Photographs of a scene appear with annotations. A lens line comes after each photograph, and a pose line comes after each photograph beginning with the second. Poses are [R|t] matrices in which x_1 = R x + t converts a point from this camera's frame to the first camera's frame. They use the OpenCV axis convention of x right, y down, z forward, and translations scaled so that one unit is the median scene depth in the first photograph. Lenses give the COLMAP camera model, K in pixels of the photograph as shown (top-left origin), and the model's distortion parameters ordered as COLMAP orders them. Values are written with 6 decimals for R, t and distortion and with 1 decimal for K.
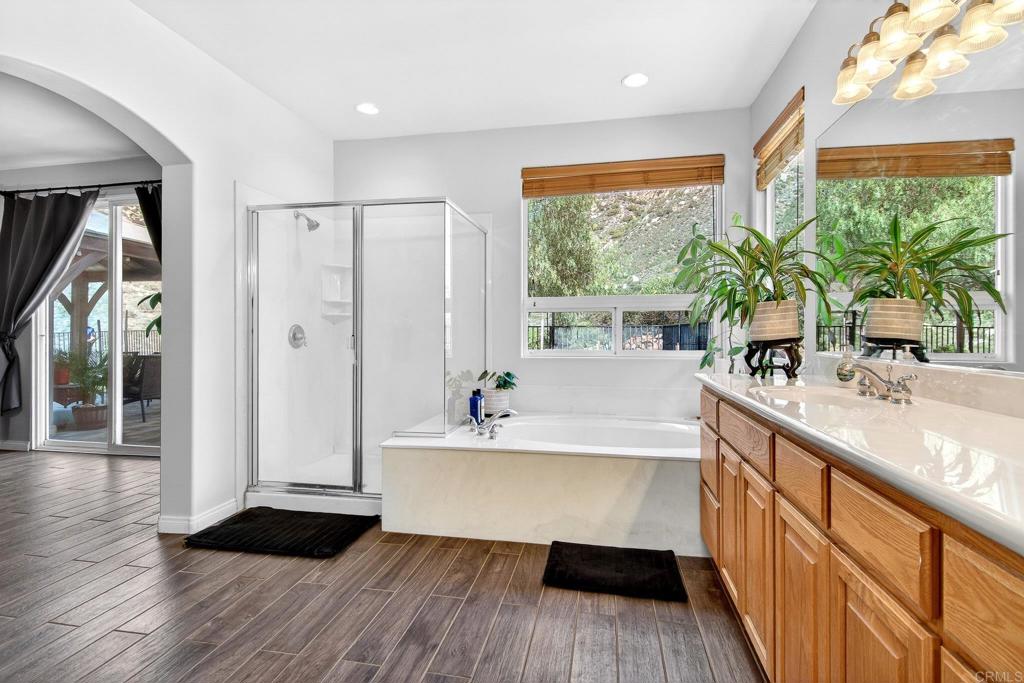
lens RADIAL K [[496.6, 0, 512.0], [0, 496.6, 341.5], [0, 0, 1]] dist [-0.000972, -0.000914]
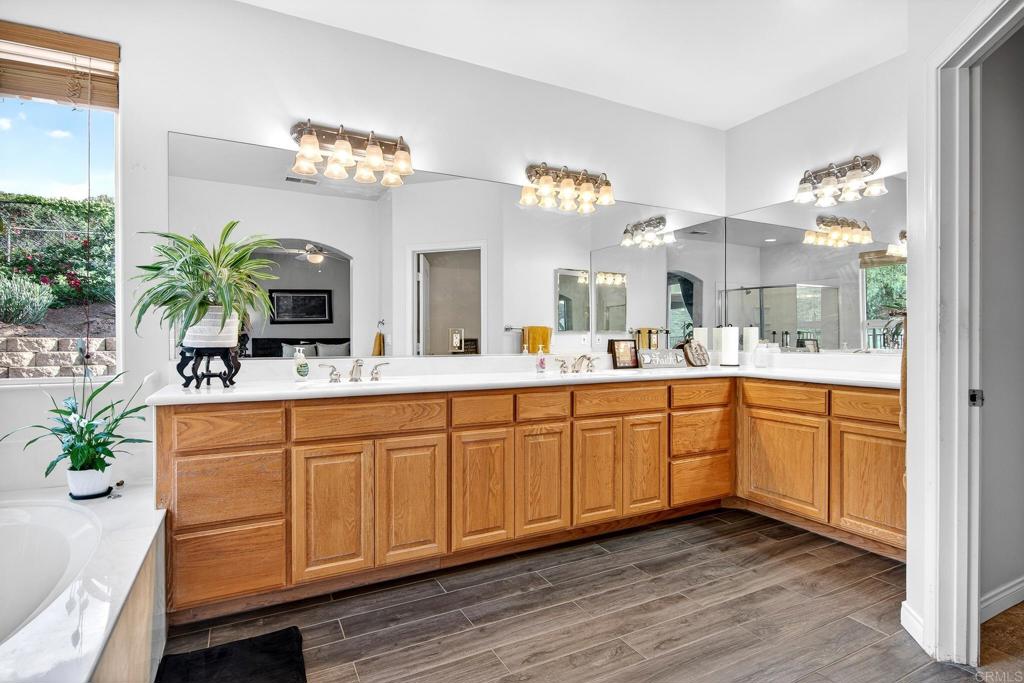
lens RADIAL K [[496.6, 0, 512.0], [0, 496.6, 341.5], [0, 0, 1]] dist [-0.000972, -0.000914]
pose [[-0.606035, -0.008241, 0.795396, -0.579324], [0.010714, 0.999771, 0.018522, -0.024388], [-0.795366, 0.019747, -0.605808, 1.107026]]
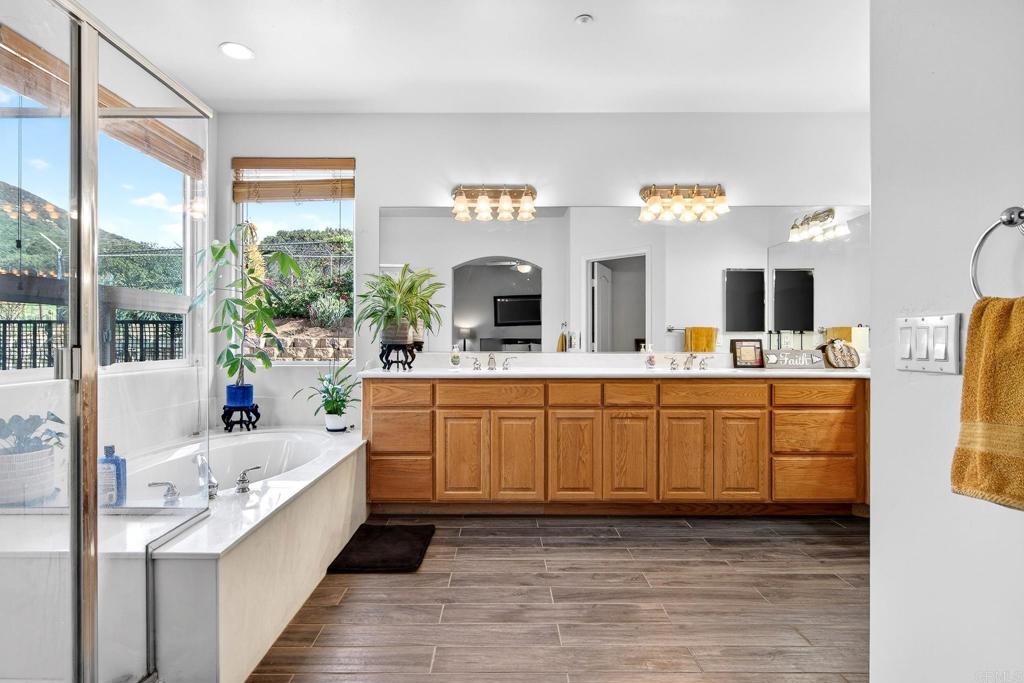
lens RADIAL K [[514.2, 0, 513.6], [0, 514.2, 337.4], [0, 0, 1]] dist [-0.000360, -0.000356]
pose [[-0.193214, -0.000973, 0.981156, -1.032745], [0.014179, 0.999892, 0.003783, -0.022326], [-0.981054, 0.014643, -0.193179, 0.952614]]
